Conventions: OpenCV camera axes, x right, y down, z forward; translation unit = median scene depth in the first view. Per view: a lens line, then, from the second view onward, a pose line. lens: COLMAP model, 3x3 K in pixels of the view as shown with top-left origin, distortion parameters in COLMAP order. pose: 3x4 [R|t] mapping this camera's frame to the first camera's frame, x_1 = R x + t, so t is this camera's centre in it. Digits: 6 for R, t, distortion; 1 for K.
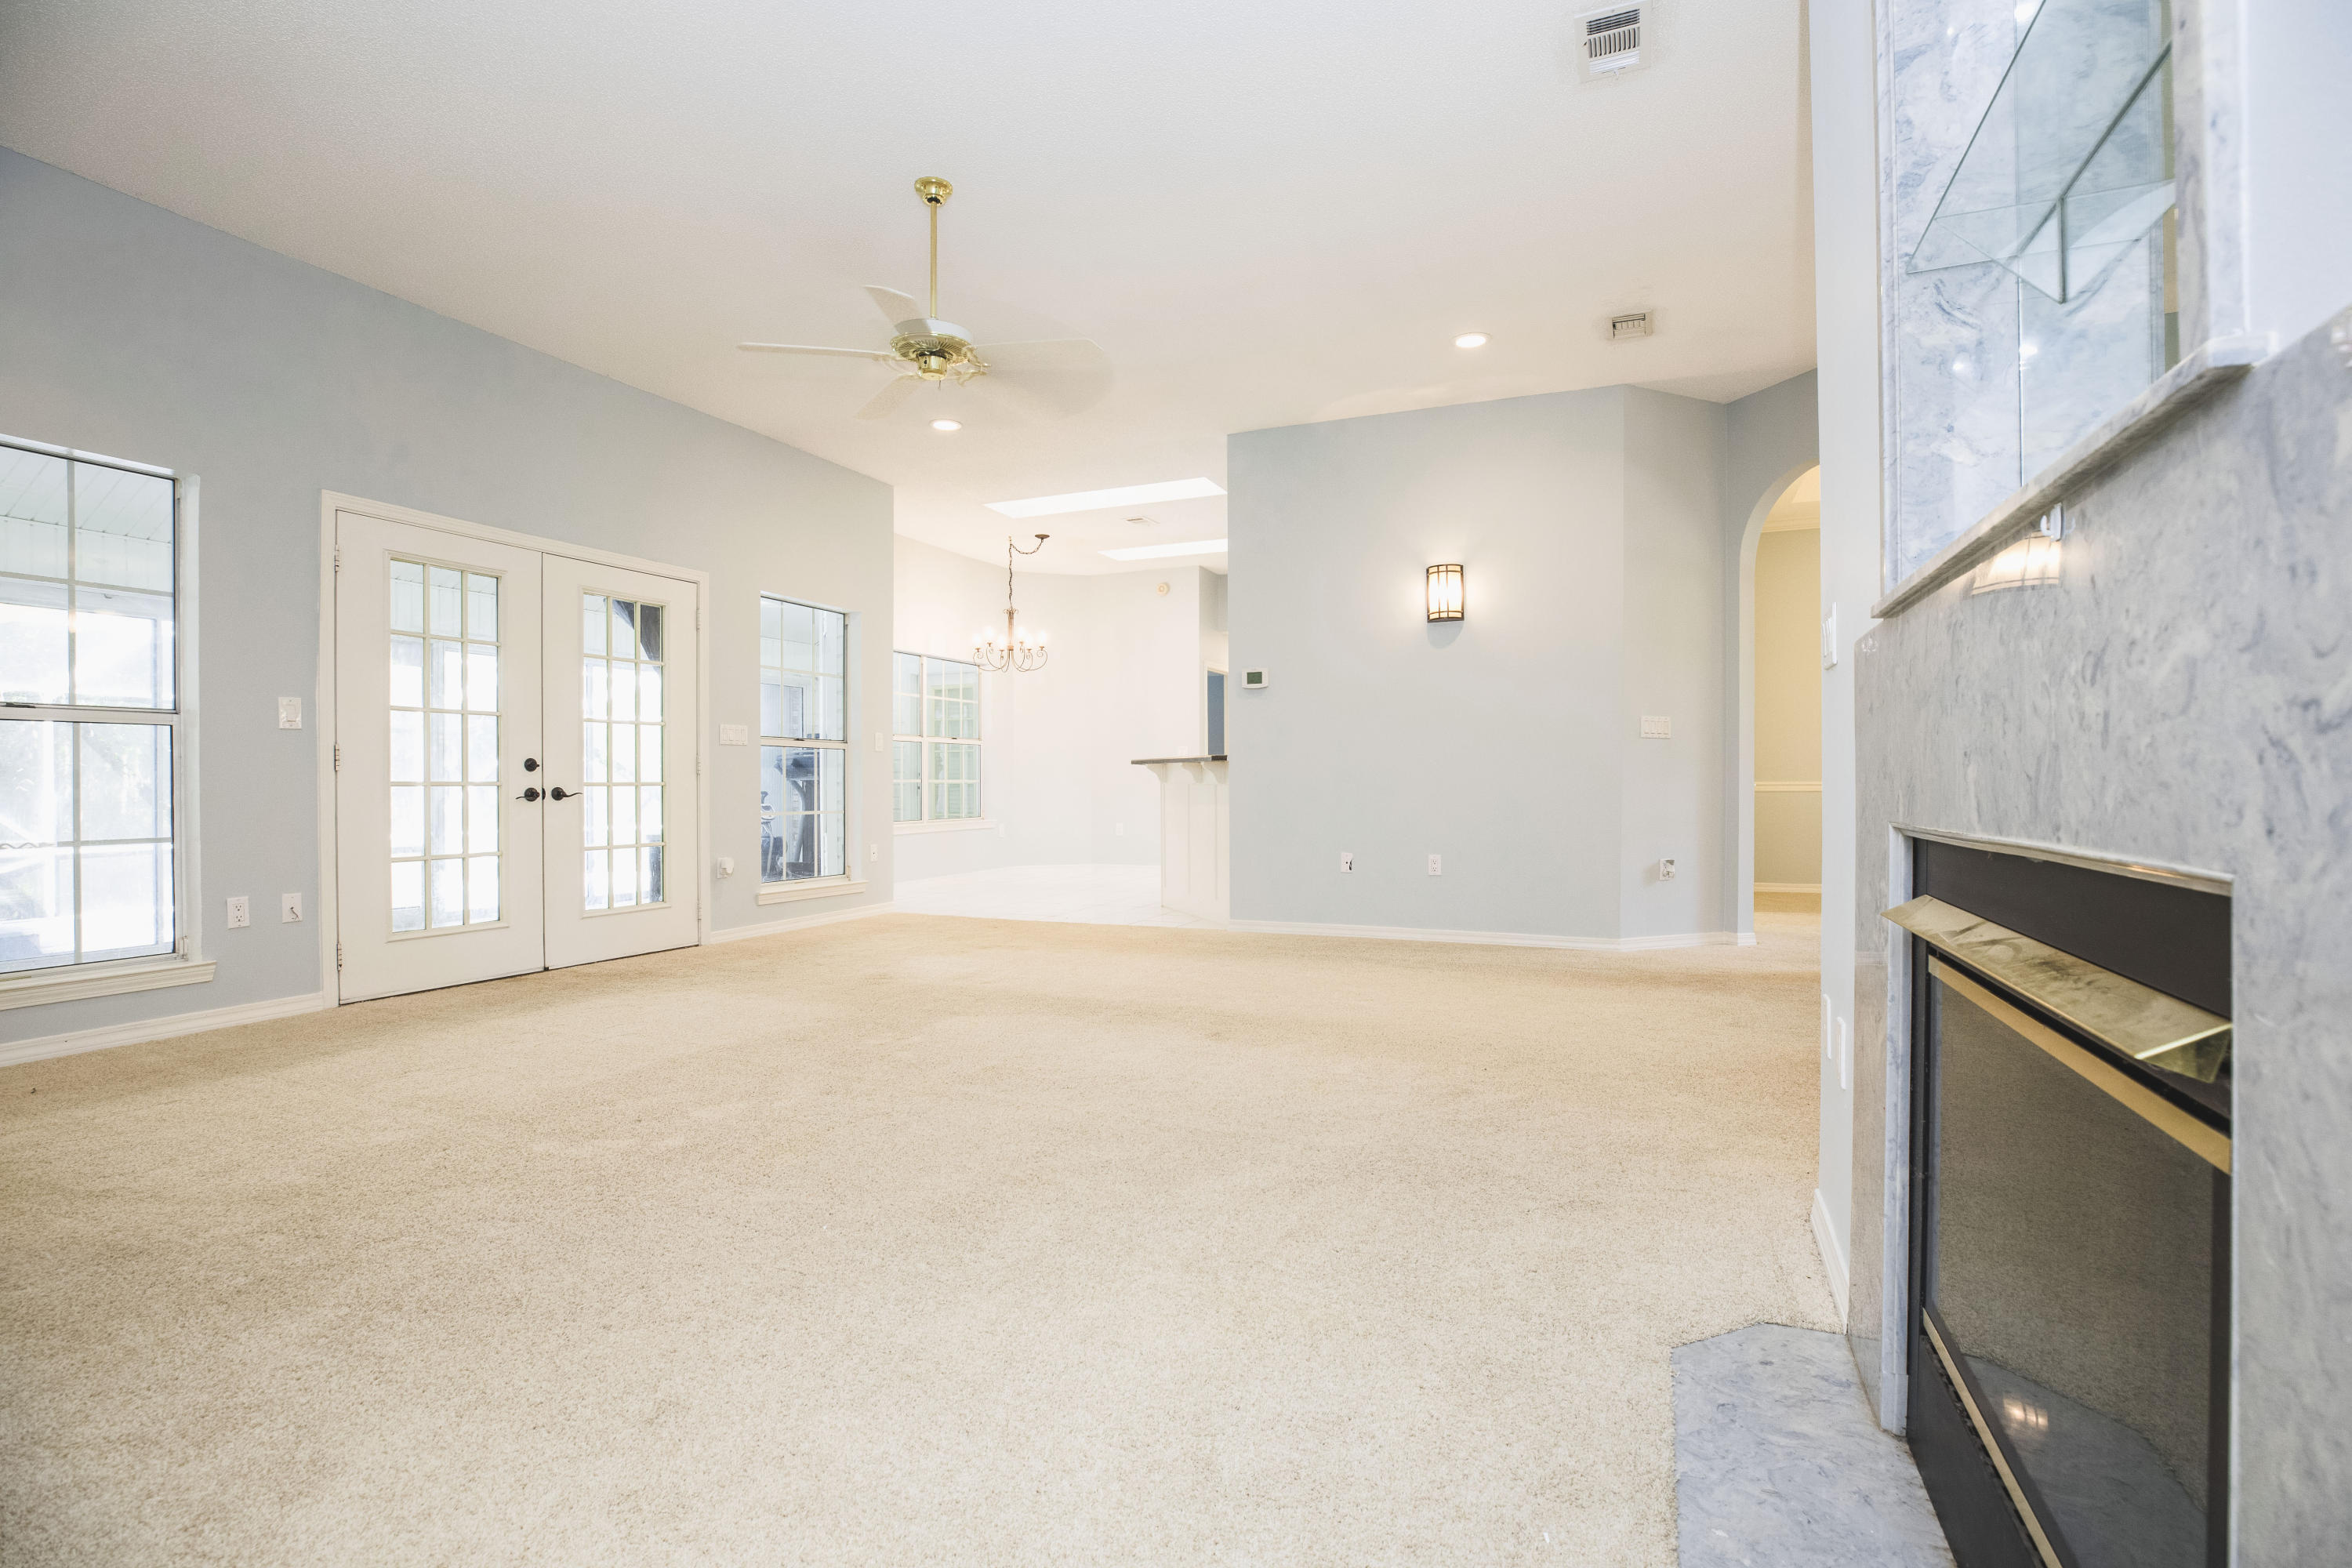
lens RADIAL K [[1071.1, 0, 1182.1], [0, 1071.1, 785.1], [0, 0, 1]] dist [-0.042120, 0.011627]
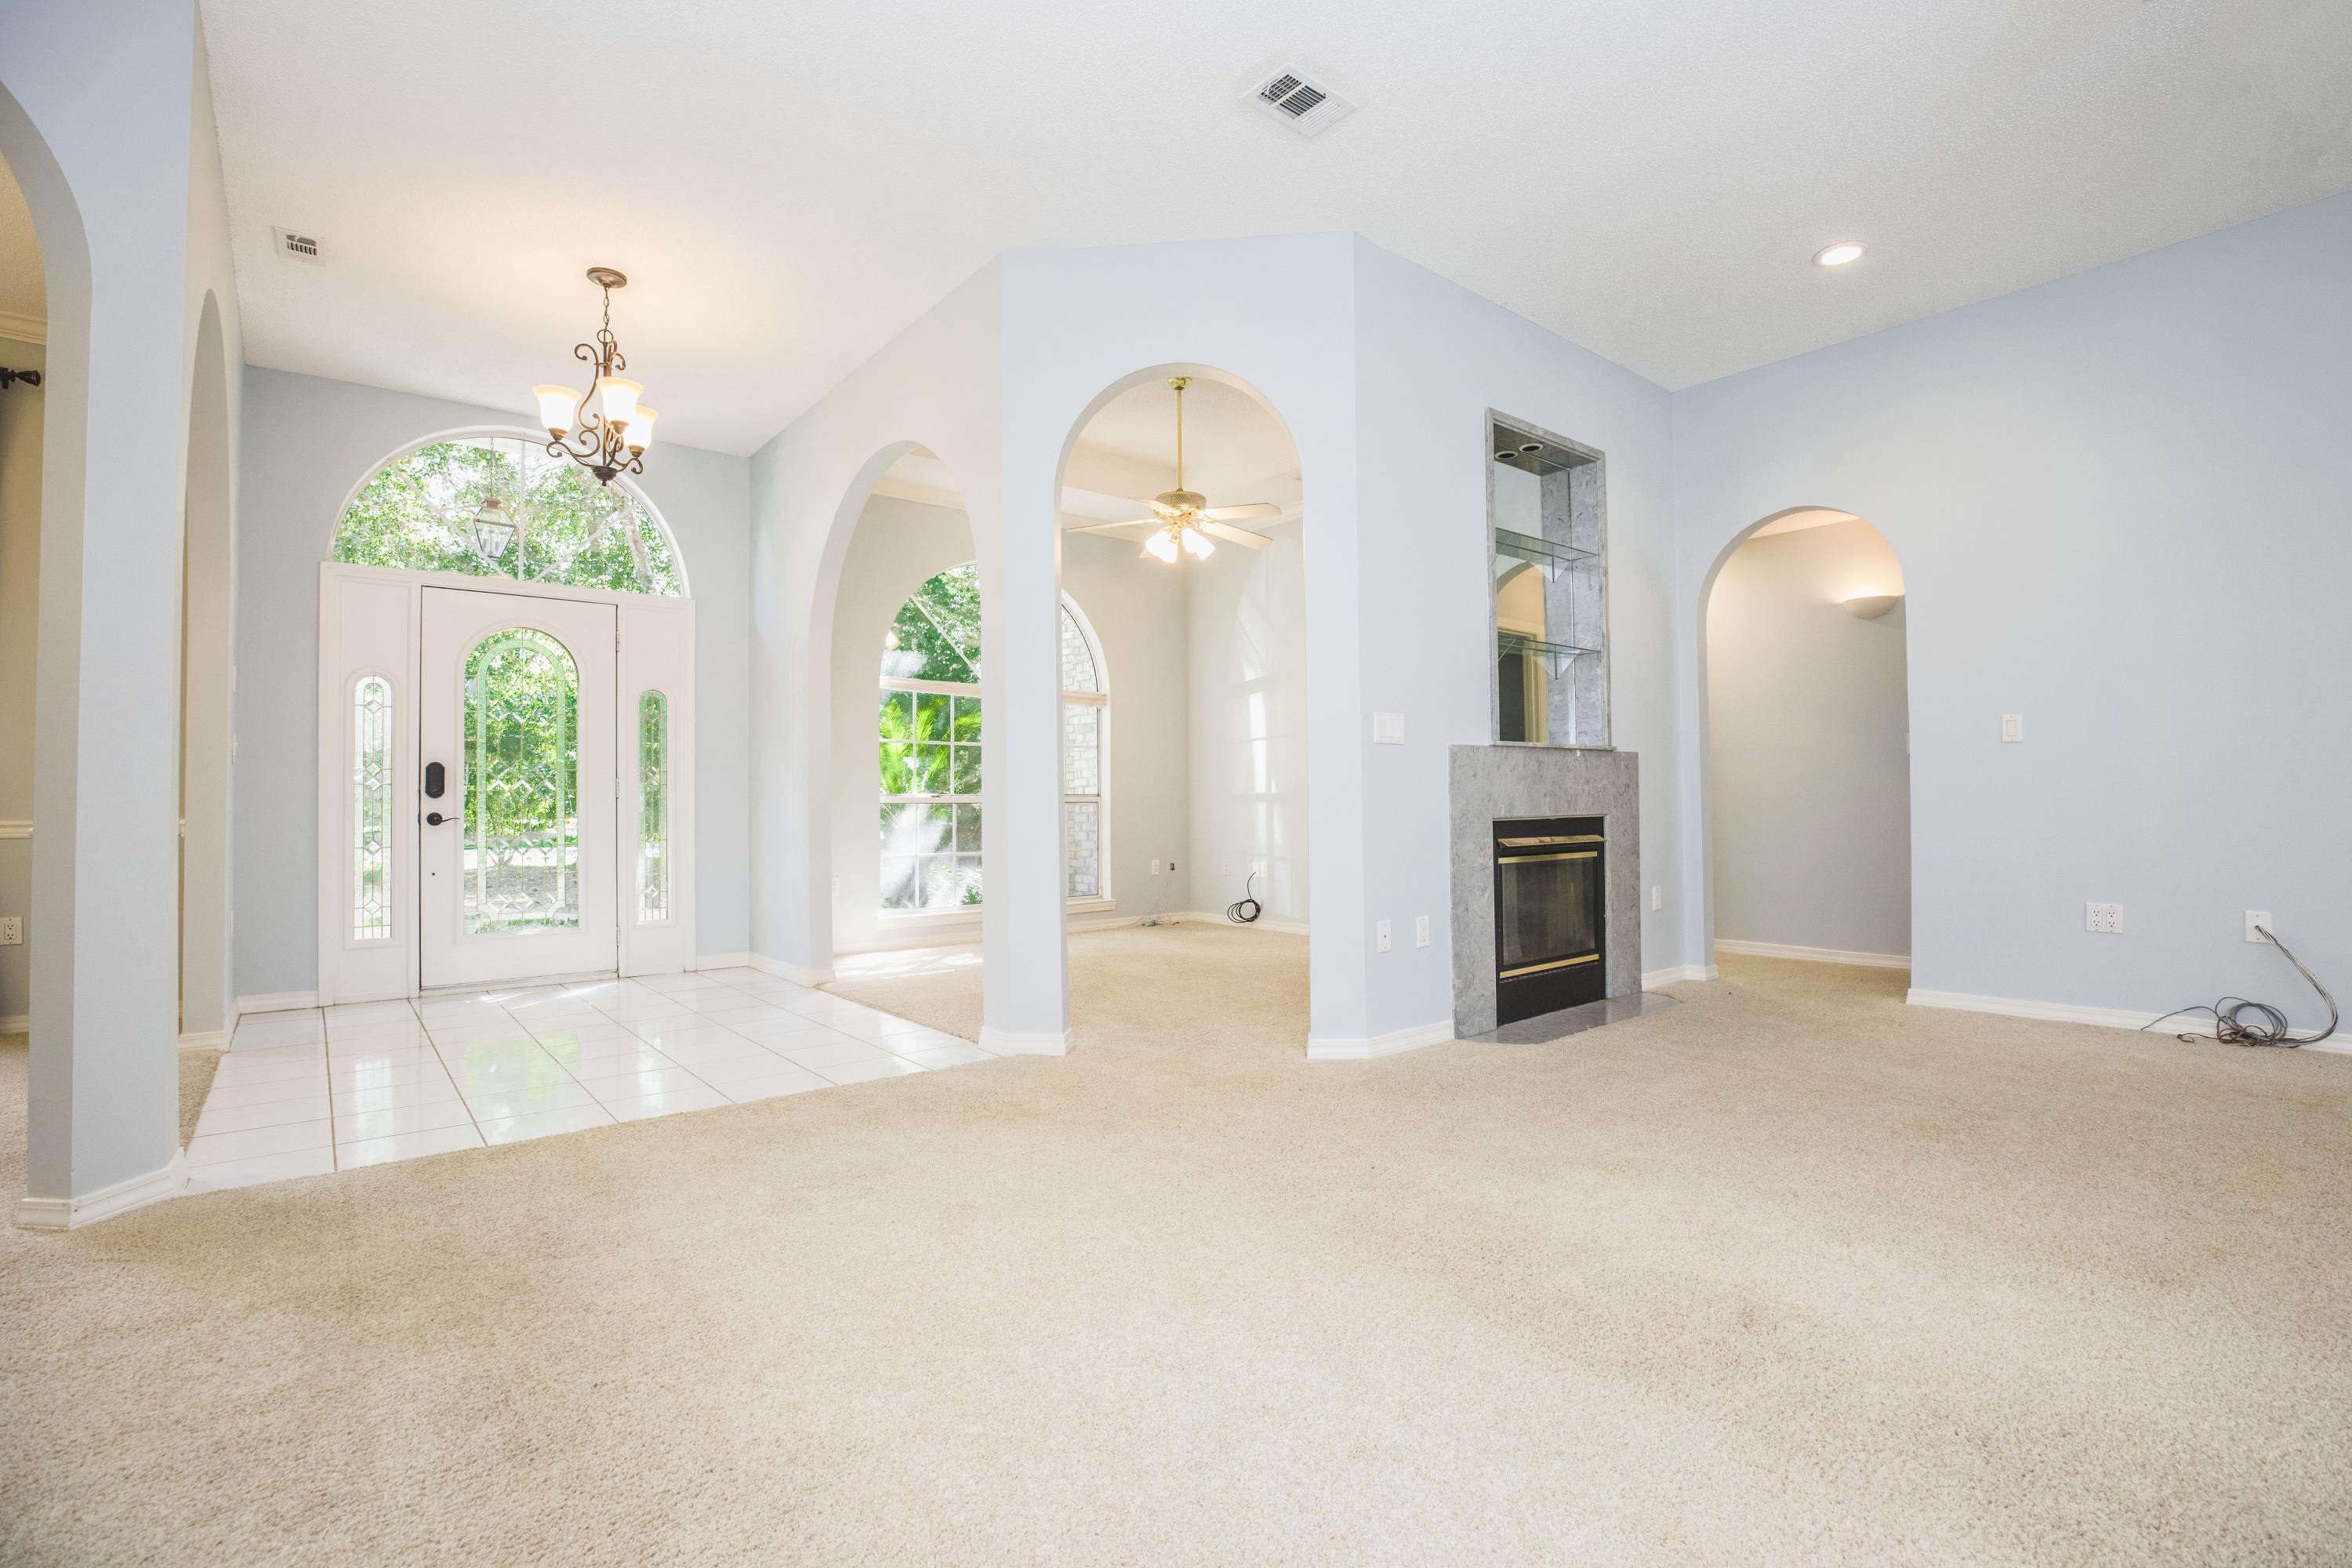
lens RADIAL K [[1071.1, 0, 1176.8], [0, 1071.1, 784.9], [0, 0, 1]] dist [-0.042120, 0.011627]
pose [[-0.890677, 0.020466, 0.454177, 0.027493], [0.014551, 0.999758, -0.016515, -0.003984], [-0.454405, -0.008100, -0.890759, 1.004179]]
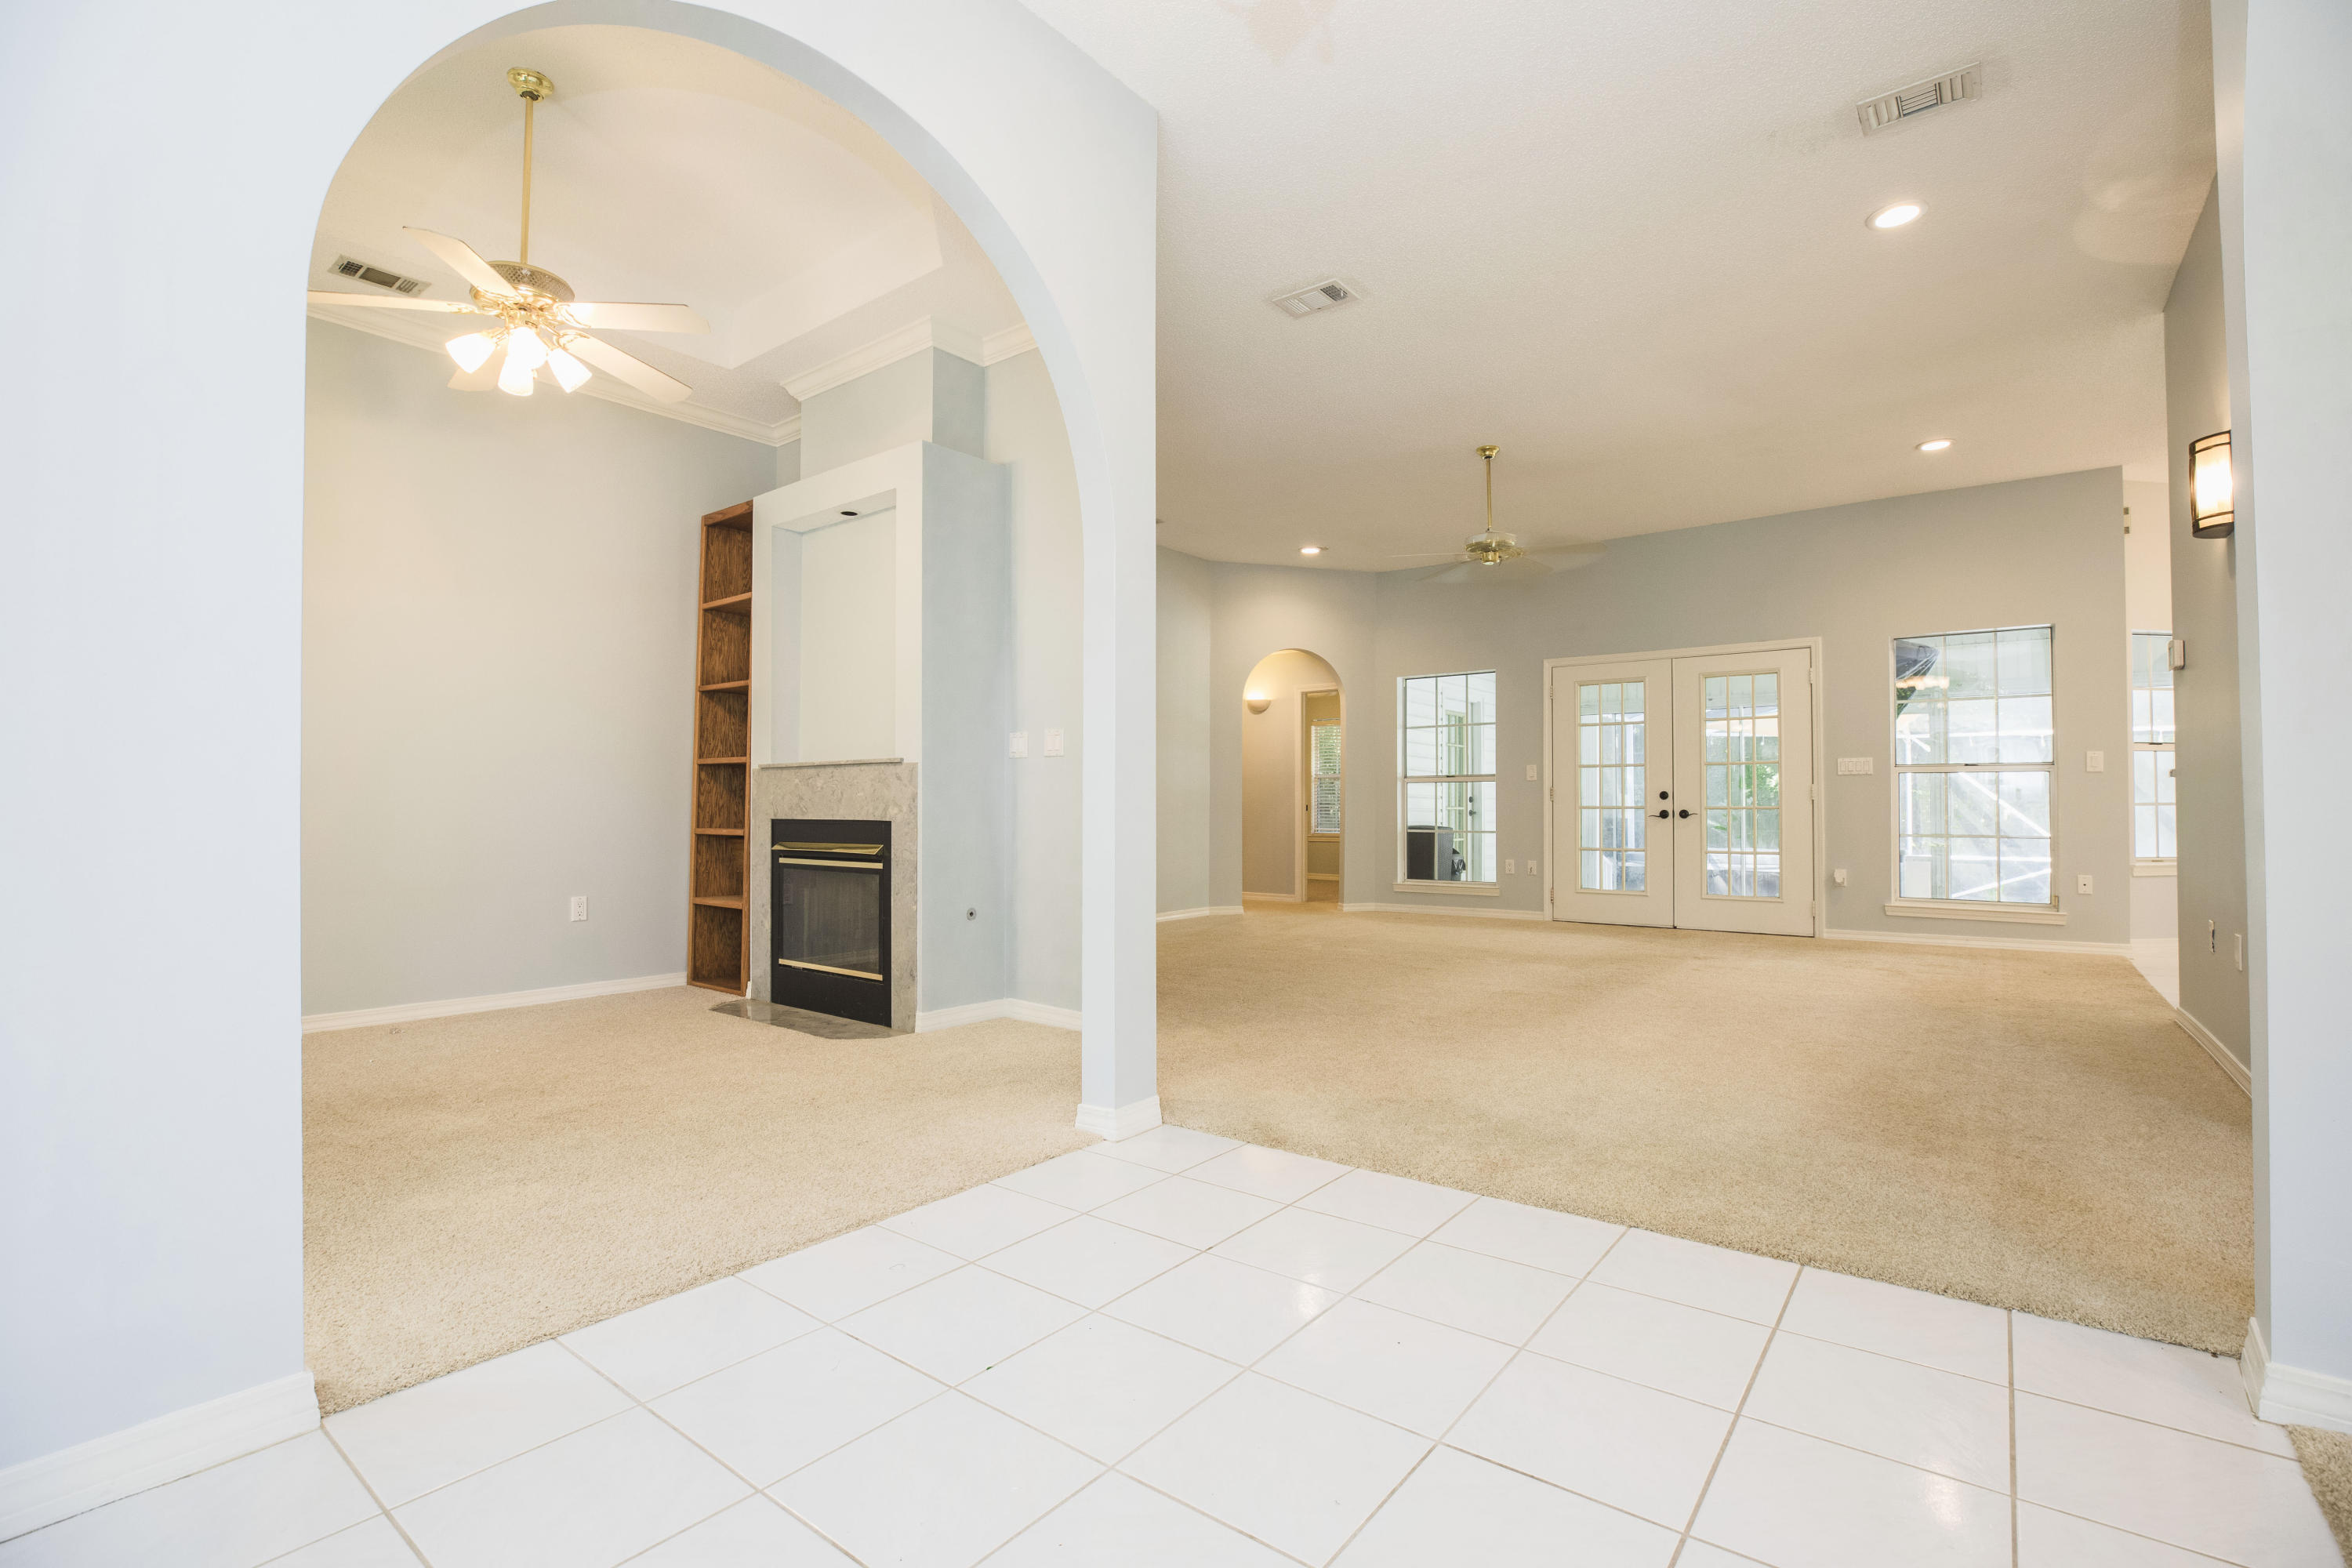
lens RADIAL K [[1071.1, 0, 1170.8], [0, 1071.1, 788.6], [0, 0, 1]] dist [-0.042120, 0.011627]
pose [[-0.255112, -0.016348, -0.966773, 0.940933], [-0.001794, 0.999863, -0.016434, -0.001762], [0.966910, -0.002458, -0.255106, 0.590087]]
